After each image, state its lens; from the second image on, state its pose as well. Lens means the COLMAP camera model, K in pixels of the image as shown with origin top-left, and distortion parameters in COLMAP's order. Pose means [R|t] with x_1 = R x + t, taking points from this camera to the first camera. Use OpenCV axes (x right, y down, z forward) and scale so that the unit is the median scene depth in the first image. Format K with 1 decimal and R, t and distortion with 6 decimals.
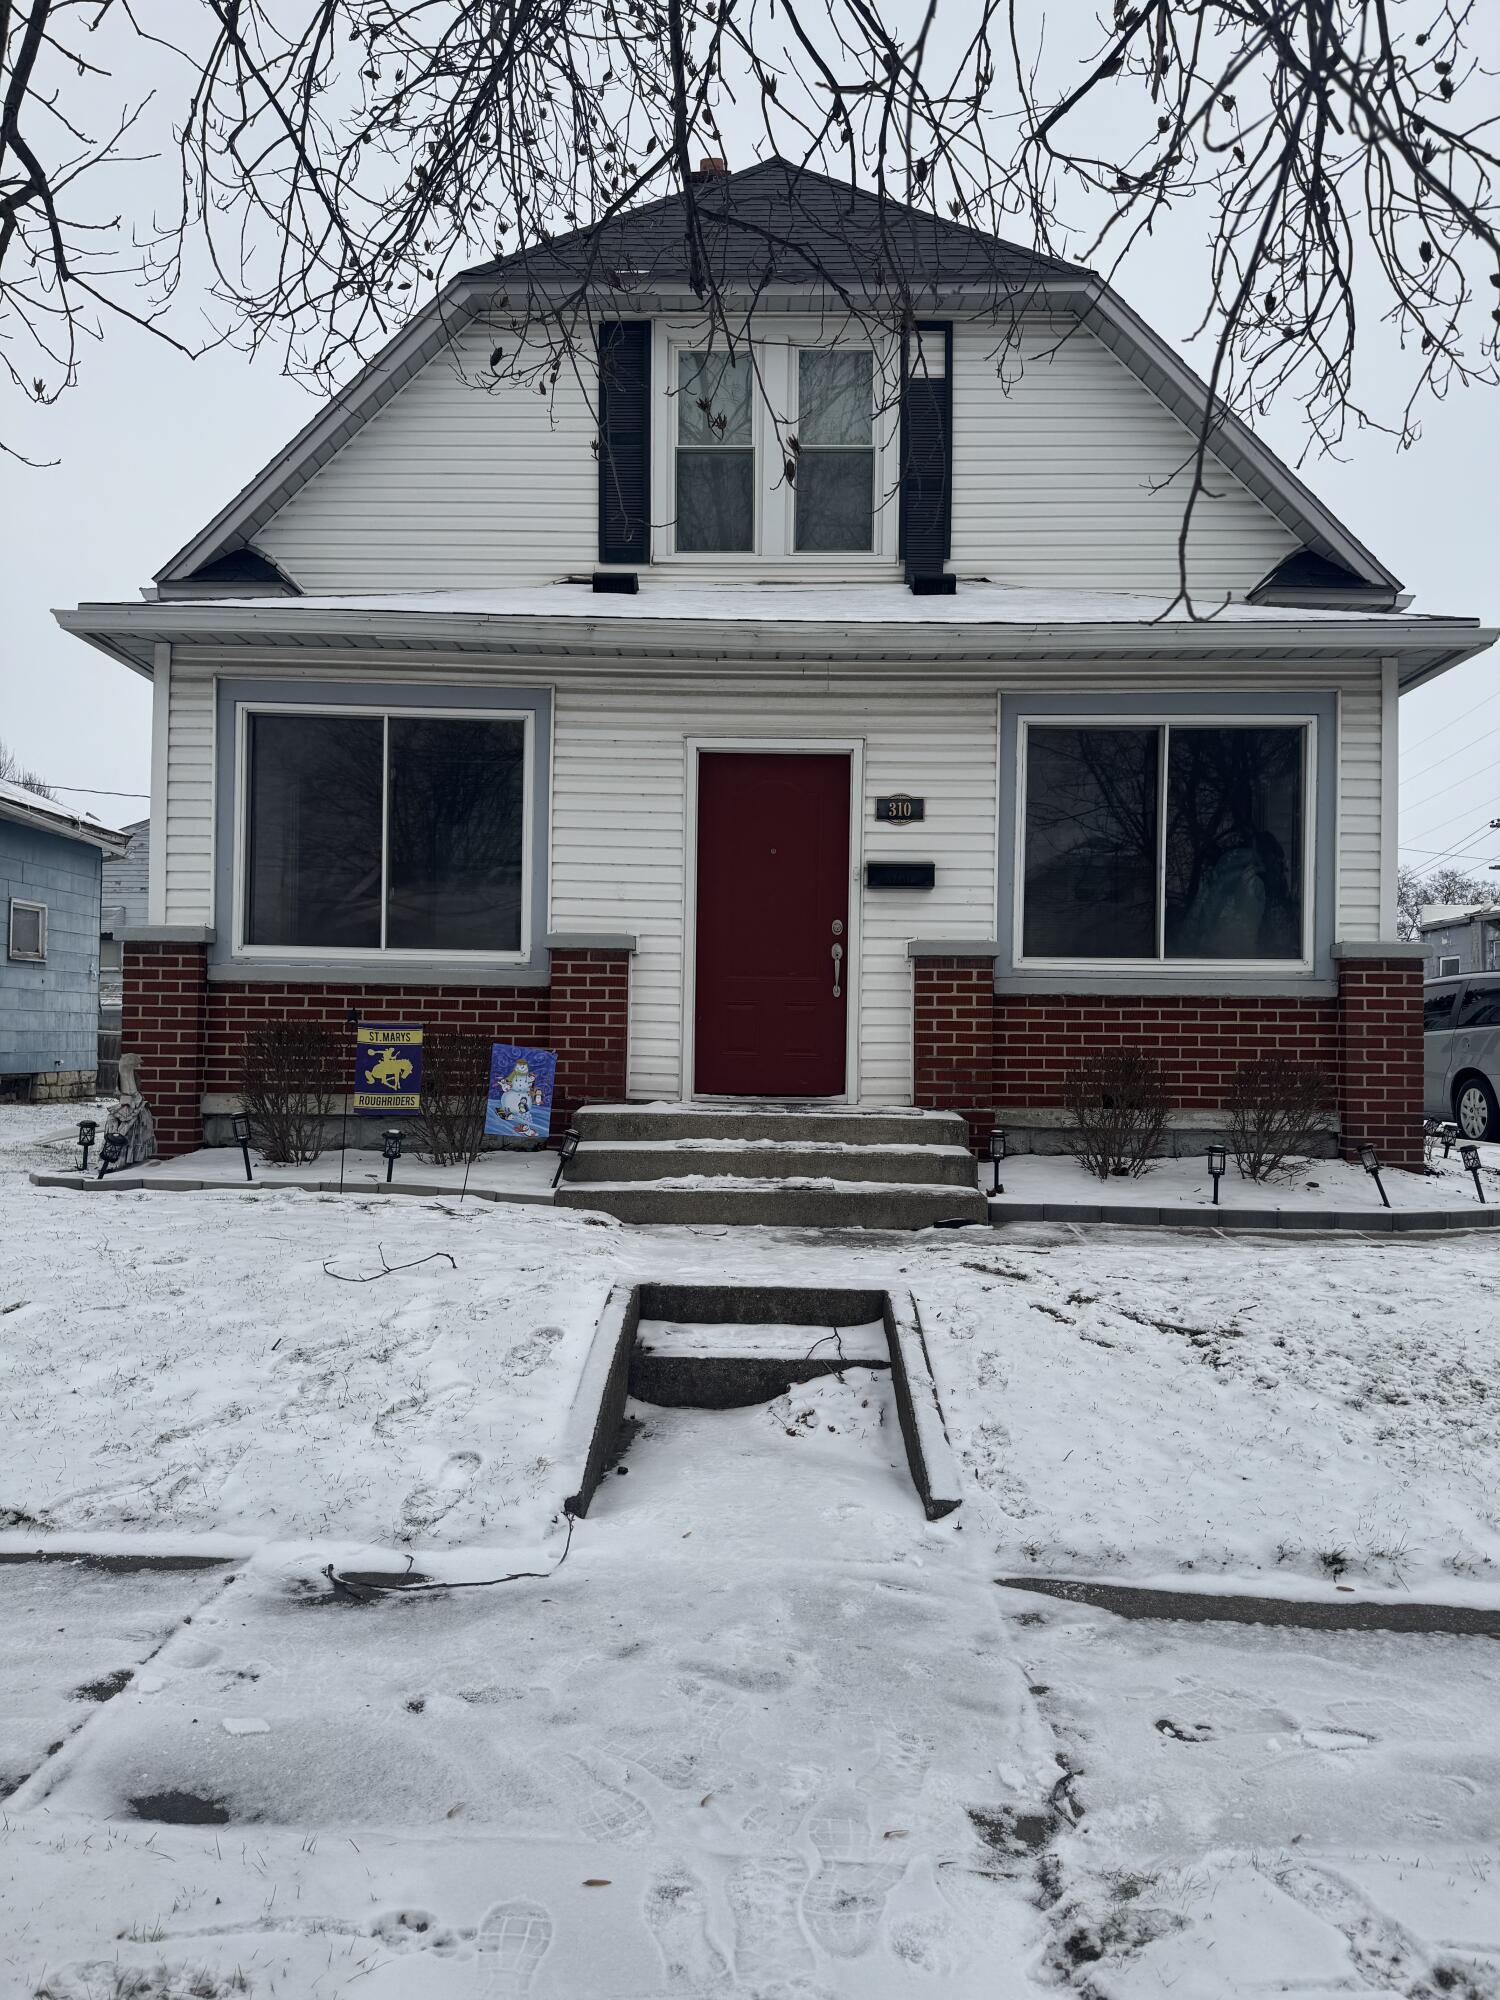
lens RADIAL K [[1395.6, 0, 756.7], [0, 1395.6, 1006.4], [0, 0, 1]] dist [0.120391, -0.167919]
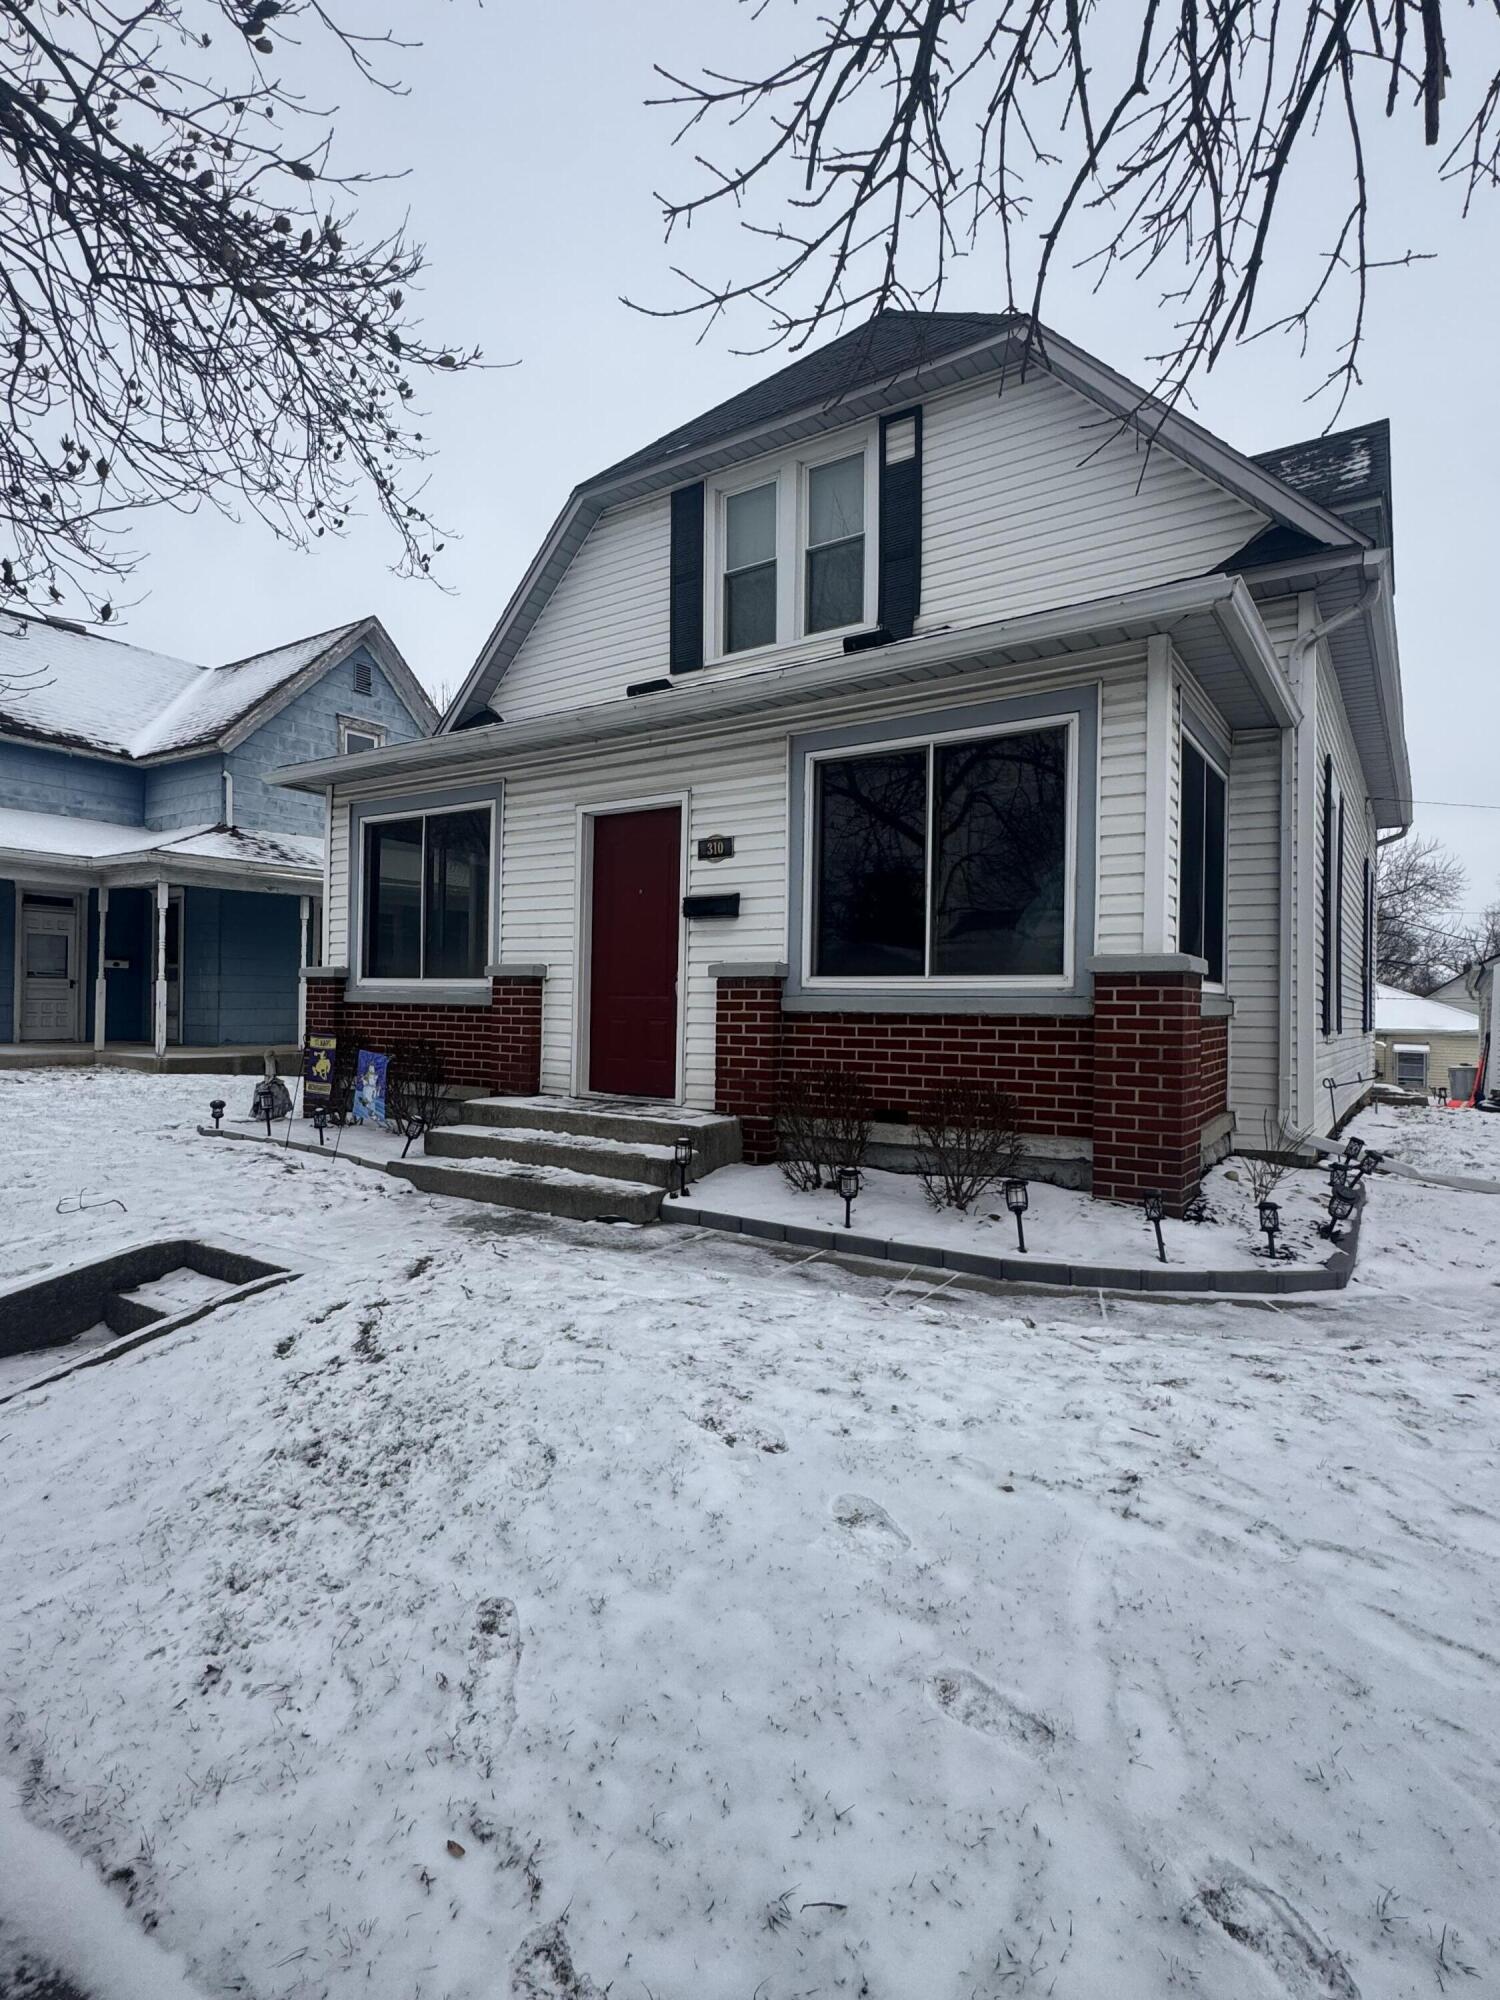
lens RADIAL K [[1018.0, 0, 750.0], [0, 1018.0, 1000.0], [0, 0, 1]] dist [0.007198, 0.000580]
pose [[0.837929, -0.004987, -0.545756, 0.576308], [0.002002, 0.999980, -0.006065, -0.012716], [0.545775, 0.003989, 0.837922, 0.323305]]
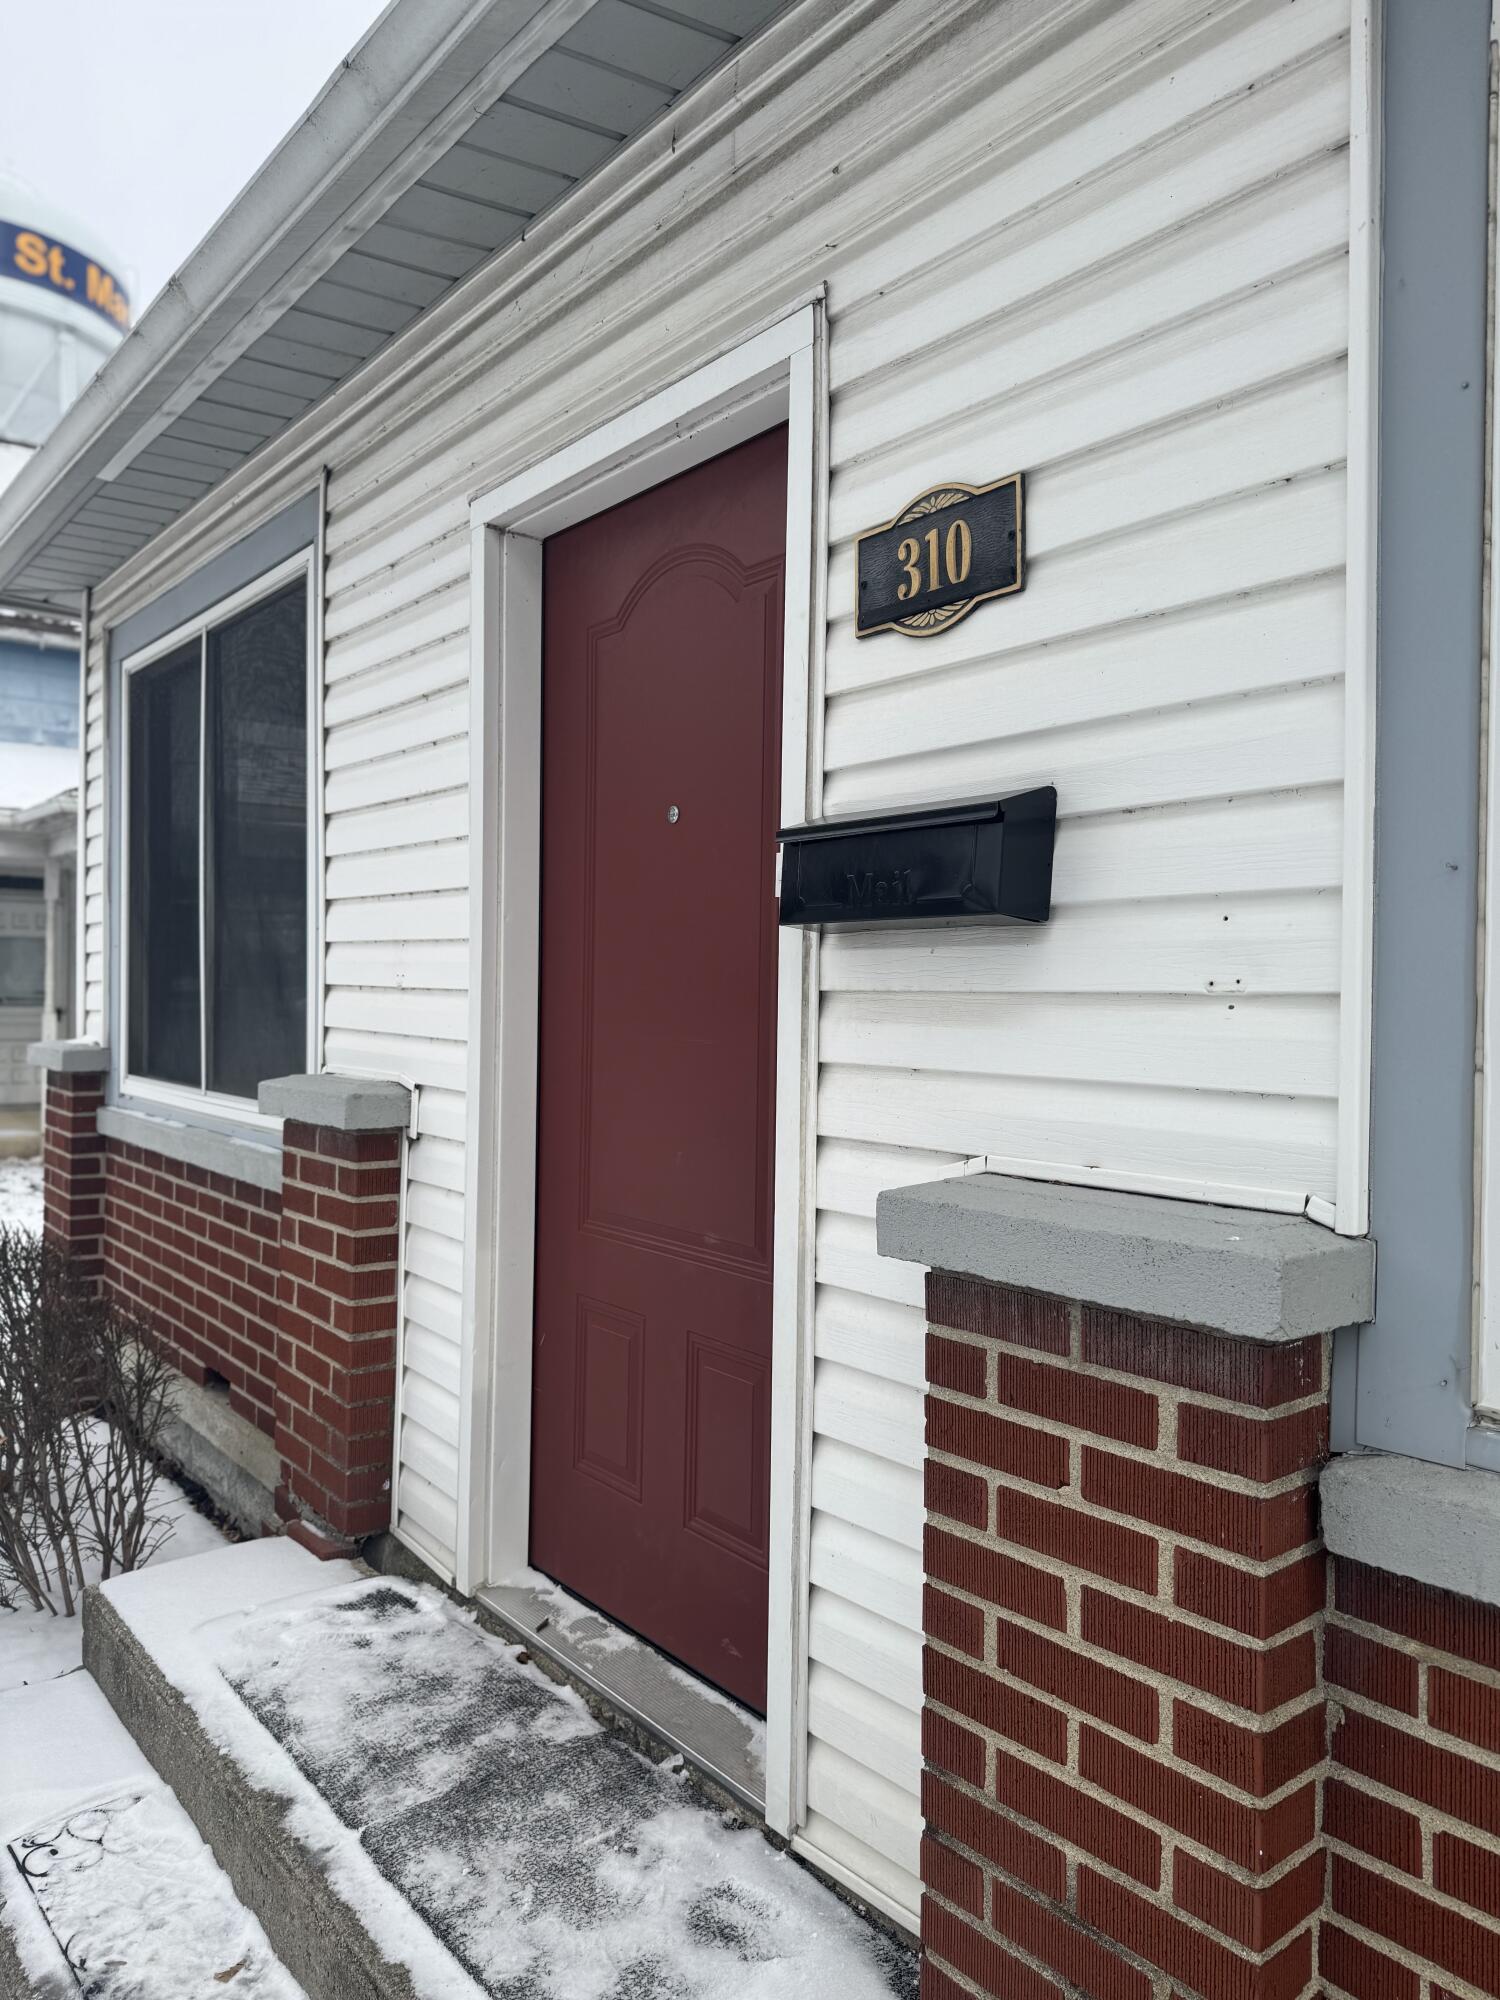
lens RADIAL K [[1395.6, 0, 756.7], [0, 1395.6, 1006.4], [0, 0, 1]] dist [0.120391, -0.167919]
pose [[0.633604, -0.000559, -0.773658, 0.254236], [0.006501, 0.999968, 0.004602, -0.073024], [0.773630, -0.007946, 0.633587, 0.839014]]
